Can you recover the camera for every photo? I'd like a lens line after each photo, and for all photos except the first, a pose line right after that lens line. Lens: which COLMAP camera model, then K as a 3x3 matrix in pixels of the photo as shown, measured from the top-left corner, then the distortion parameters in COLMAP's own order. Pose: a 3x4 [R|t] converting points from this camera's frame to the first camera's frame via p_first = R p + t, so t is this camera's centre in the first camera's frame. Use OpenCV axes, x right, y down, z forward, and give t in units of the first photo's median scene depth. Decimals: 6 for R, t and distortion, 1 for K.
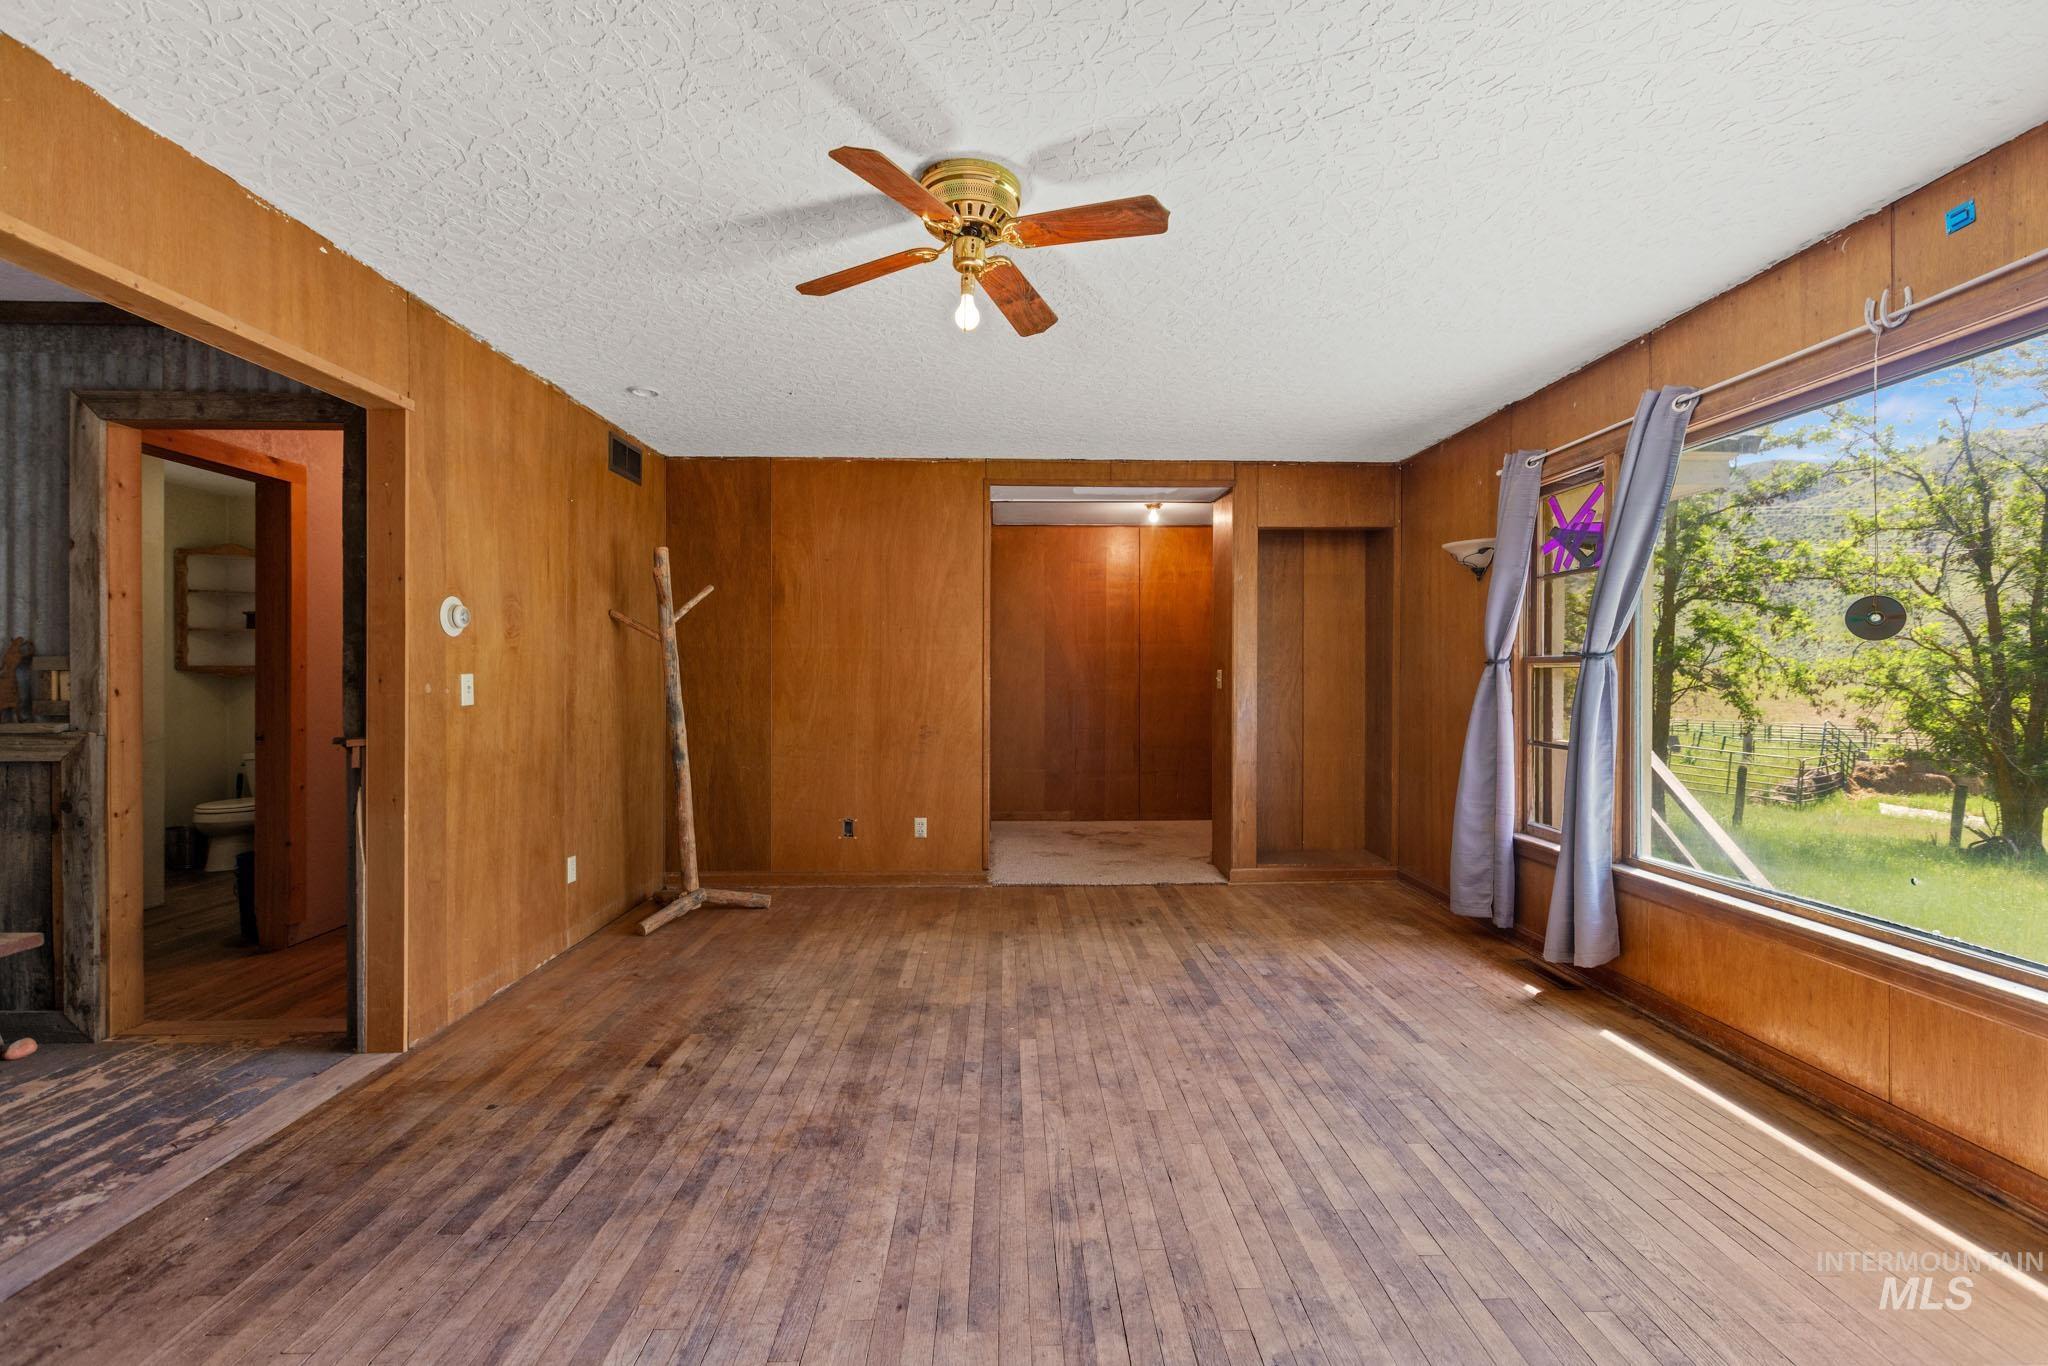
lens RADIAL K [[961.2, 0, 1072.4], [0, 961.2, 677.5], [0, 0, 1]] dist [-0.005495, 0.002101]
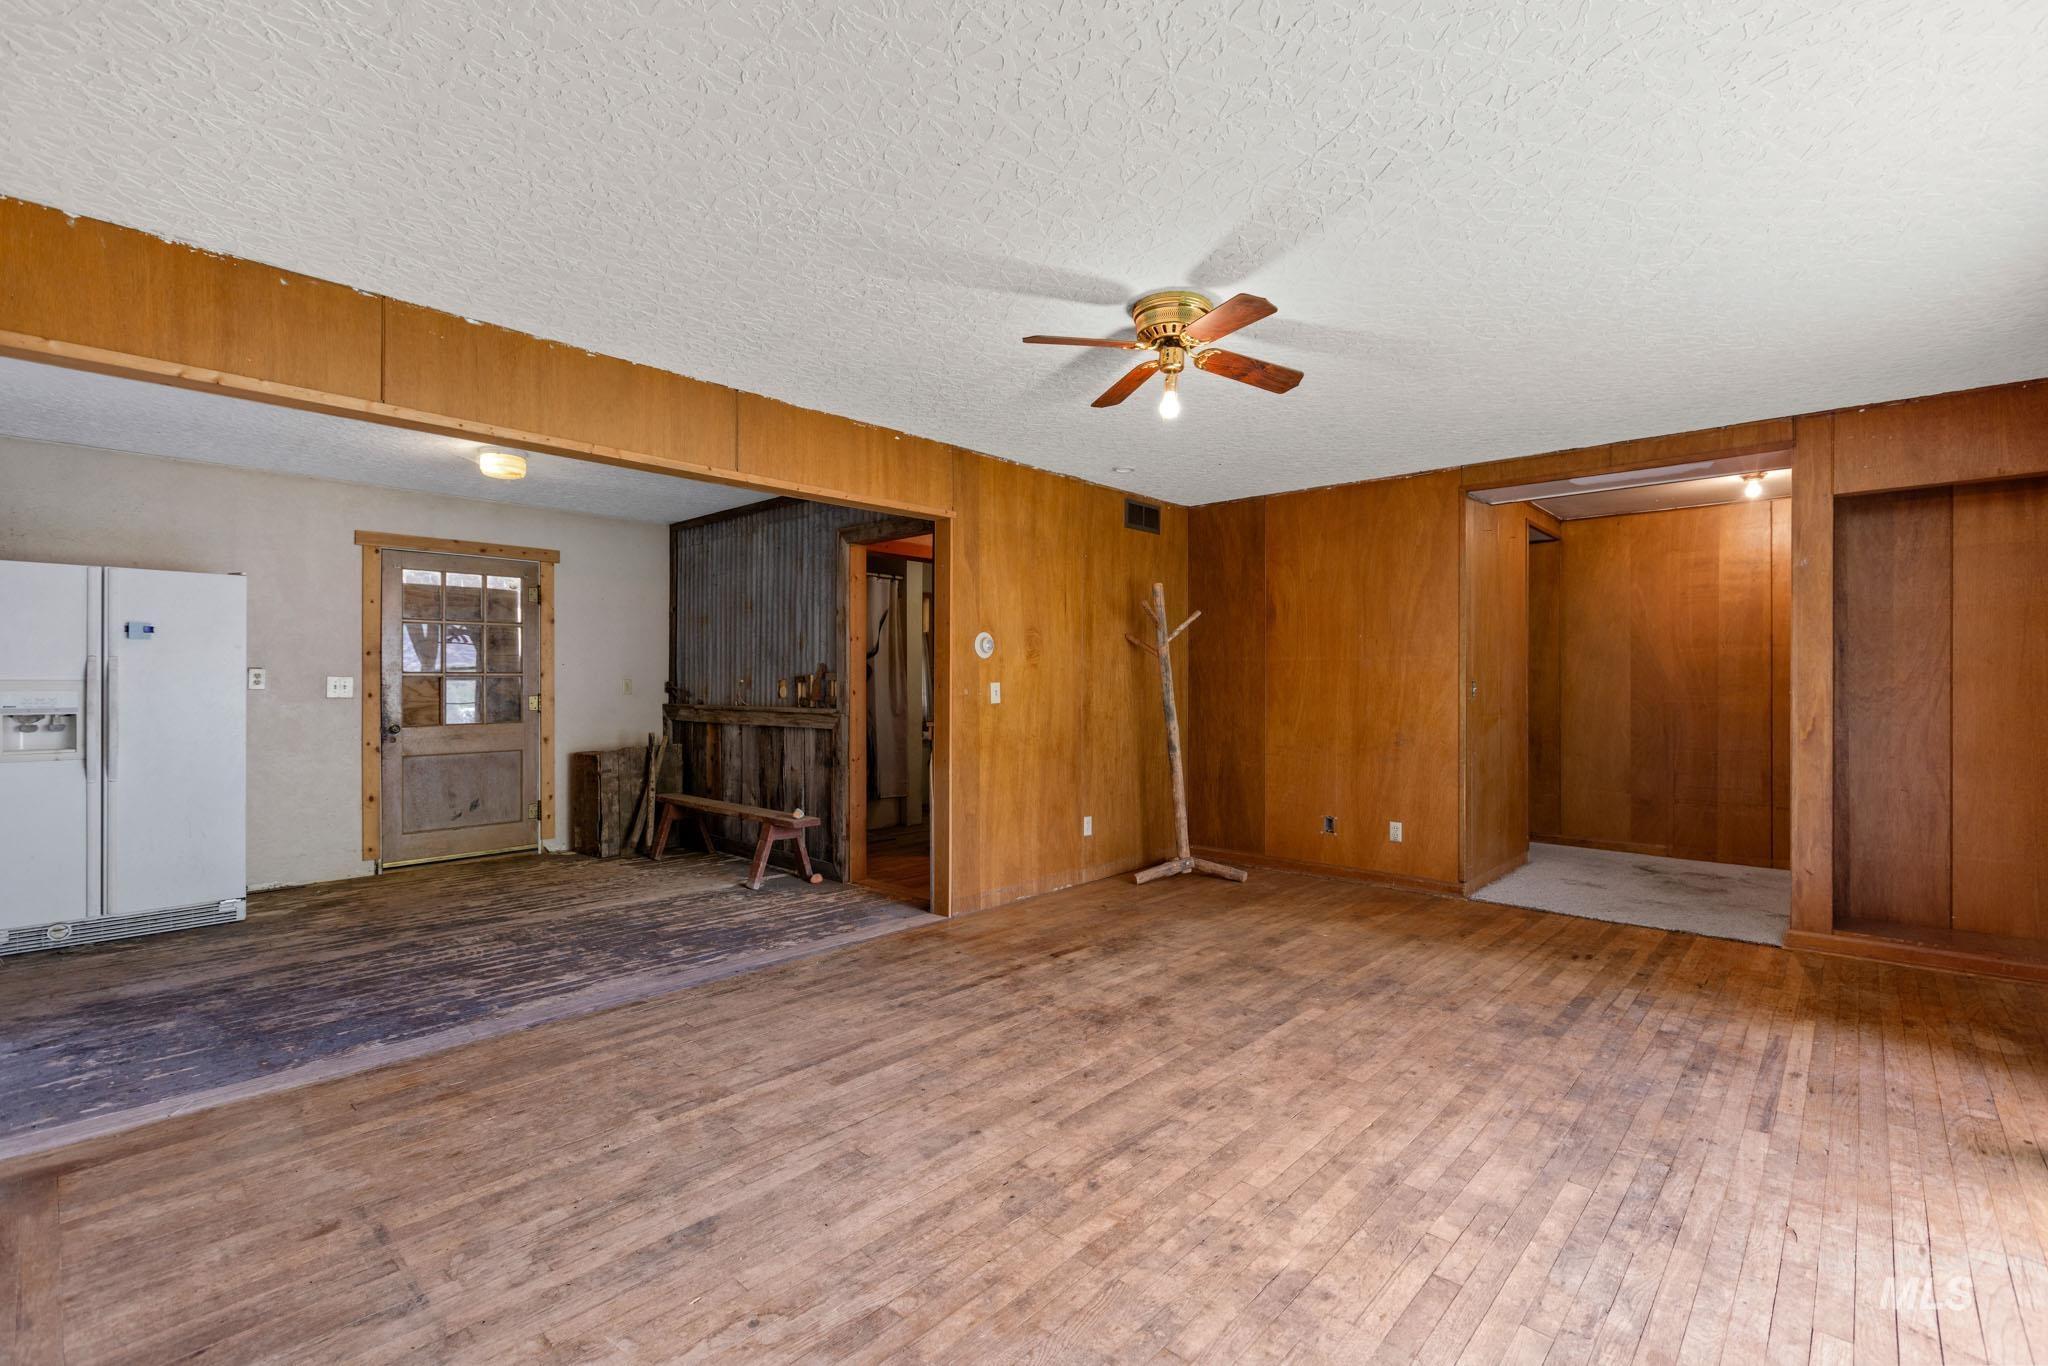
lens RADIAL K [[961.2, 0, 989.5], [0, 961.2, 698.0], [0, 0, 1]] dist [-0.005495, 0.002101]
pose [[0.676825, 0.013433, -0.736022, 0.501925], [-0.003795, 0.999884, 0.014758, -0.002938], [0.736135, -0.007195, 0.676797, -0.042951]]
